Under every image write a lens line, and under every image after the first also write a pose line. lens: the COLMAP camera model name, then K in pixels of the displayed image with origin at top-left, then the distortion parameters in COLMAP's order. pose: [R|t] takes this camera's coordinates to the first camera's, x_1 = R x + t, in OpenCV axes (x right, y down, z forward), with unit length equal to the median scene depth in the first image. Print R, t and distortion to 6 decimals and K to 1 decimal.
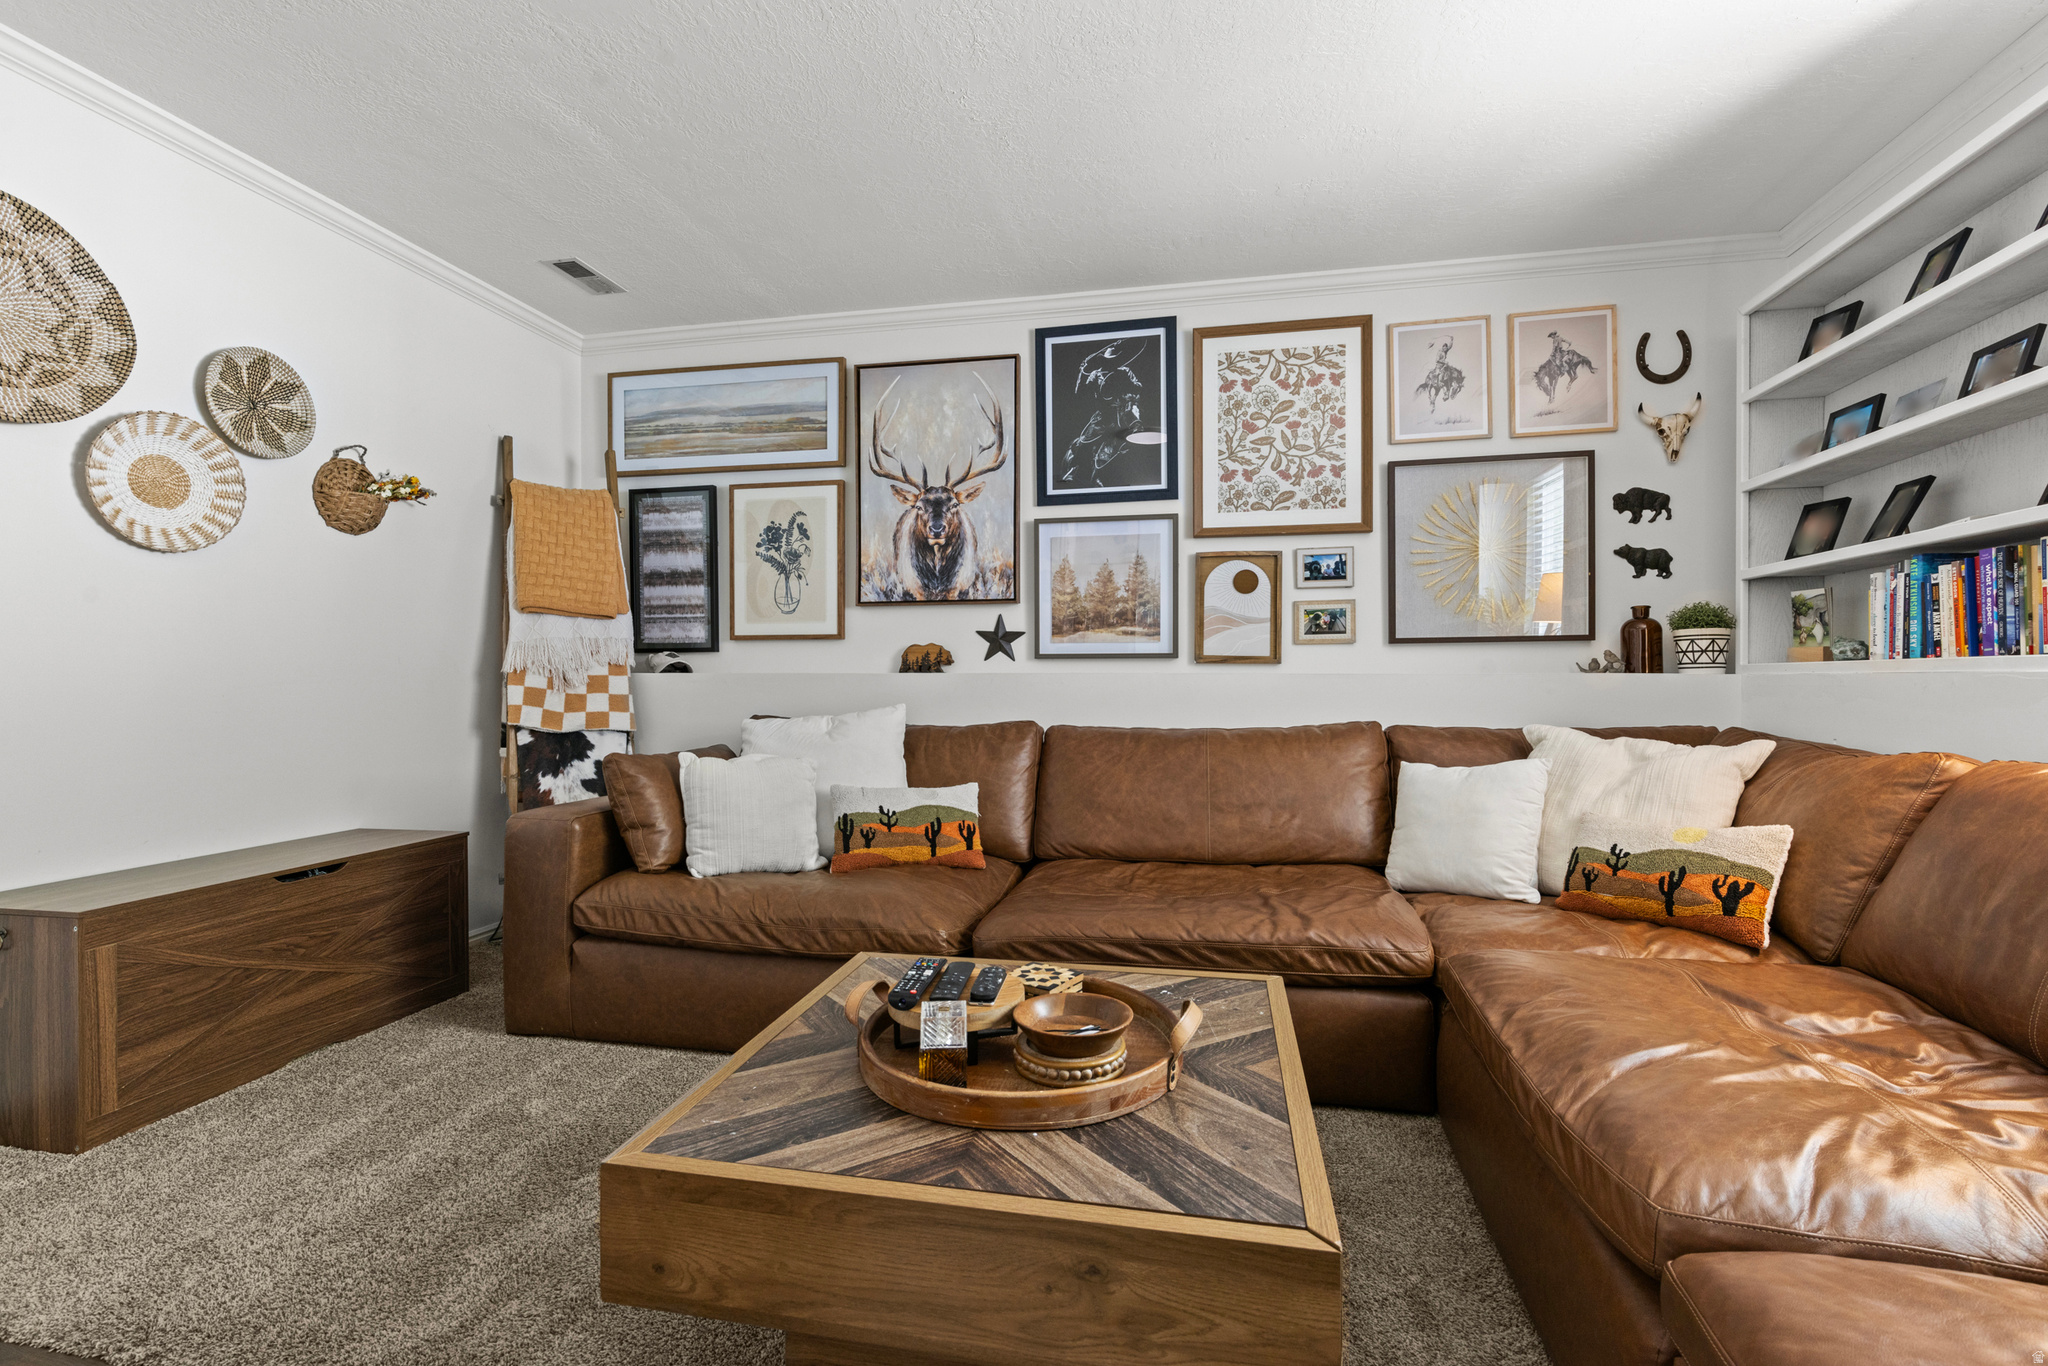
lens RADIAL K [[933.0, 0, 1017.2], [0, 933.0, 682.2], [0, 0, 1]] dist [0.008464, -0.001987]
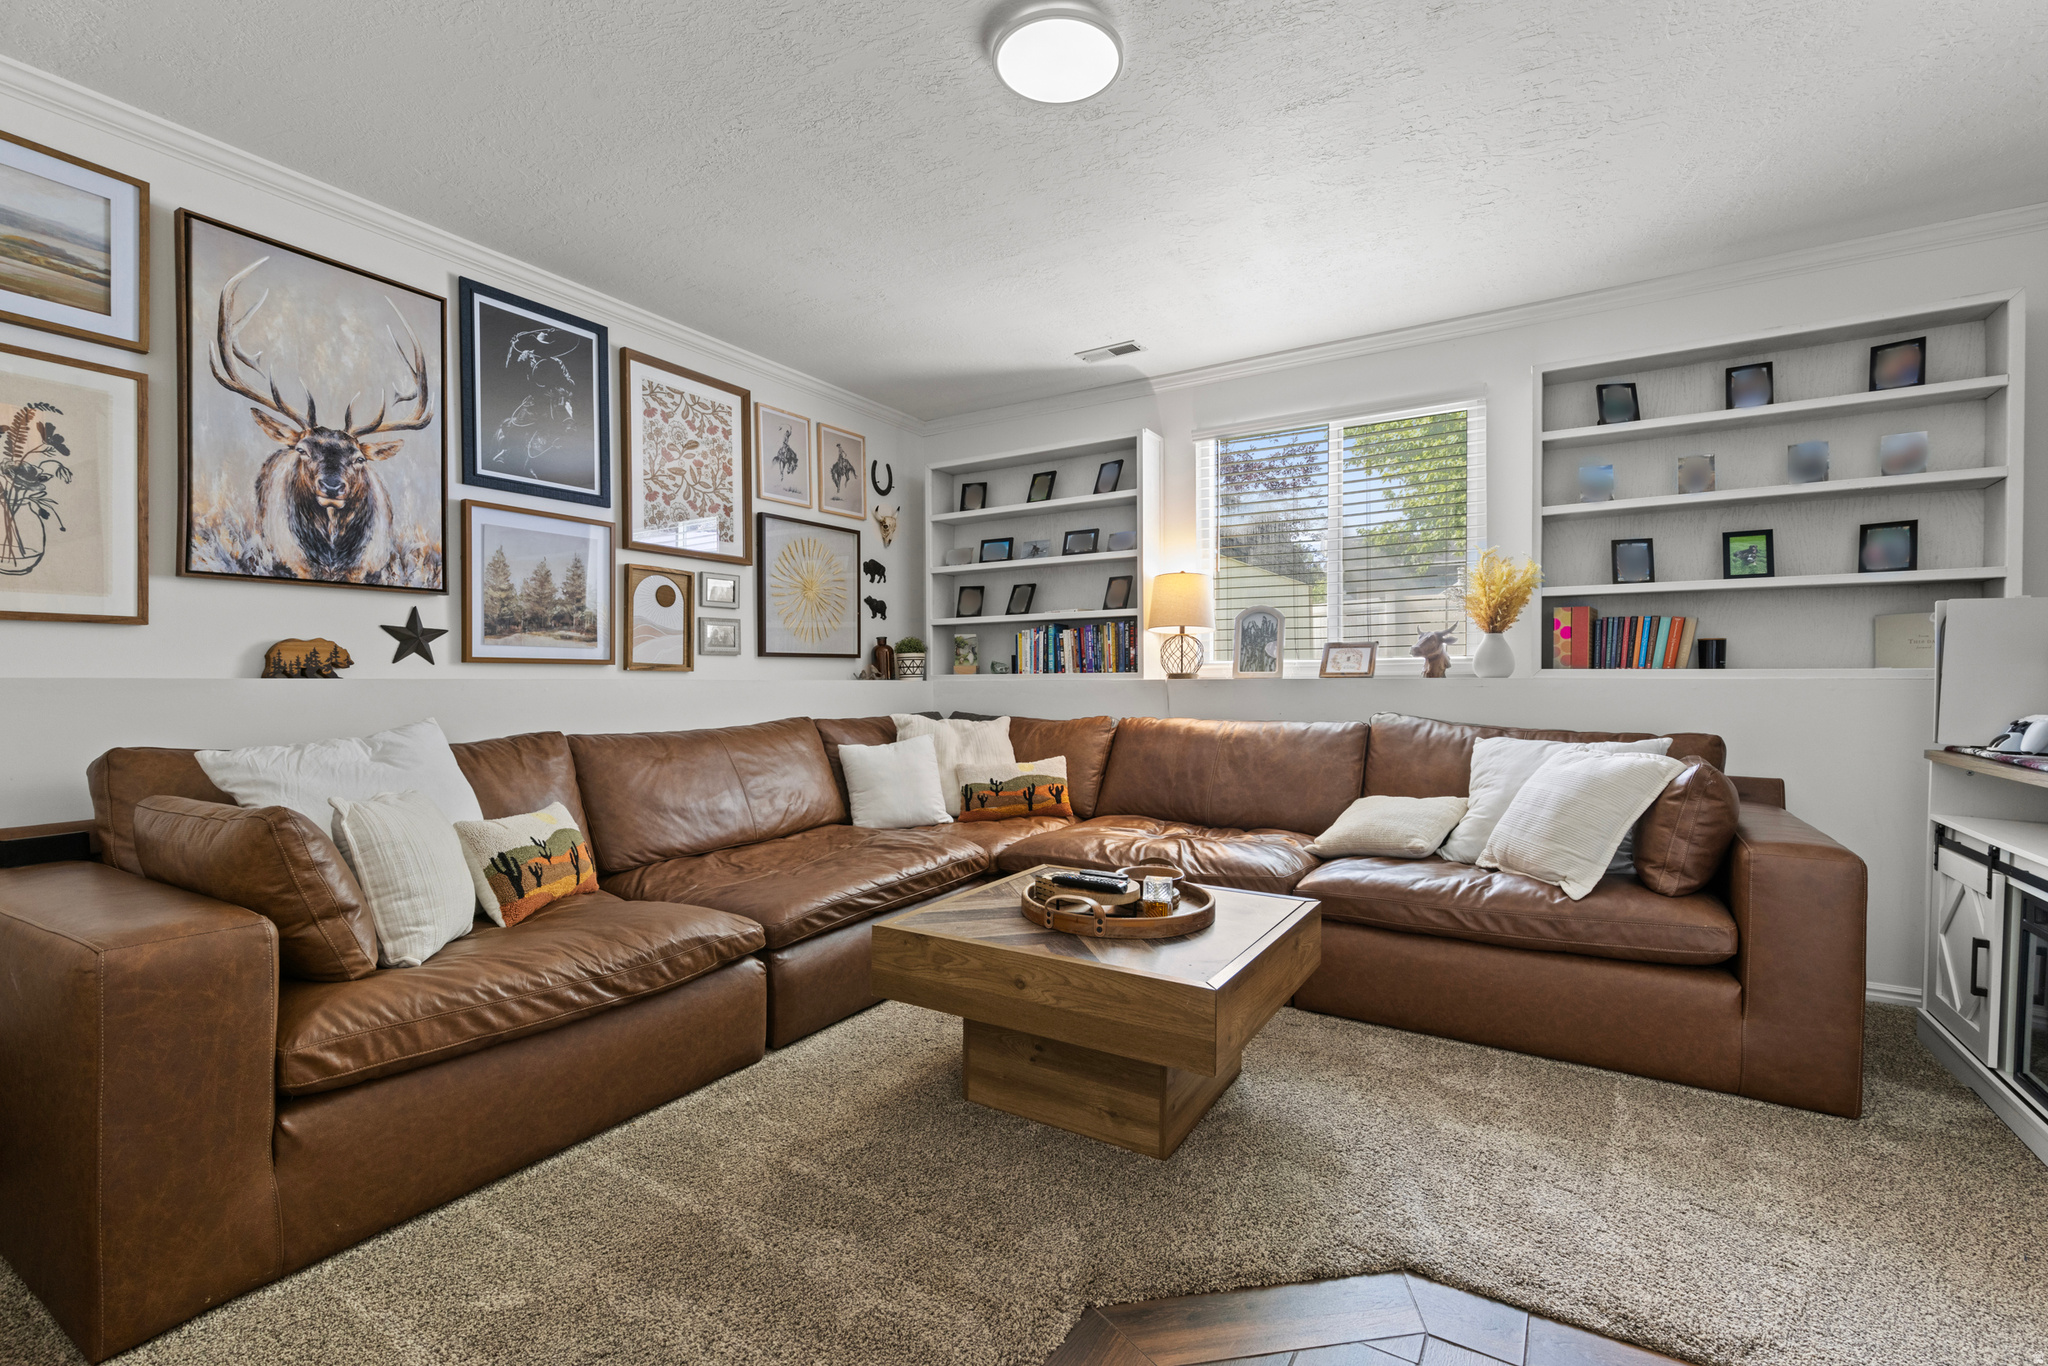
lens RADIAL K [[933.0, 0, 1012.4], [0, 933.0, 685.3], [0, 0, 1]] dist [0.008464, -0.001987]
pose [[0.333840, -0.003920, 0.942622, -0.645012], [0.007121, 0.999973, 0.001637, -0.001975], [-0.942603, 0.006166, 0.333859, 0.250434]]
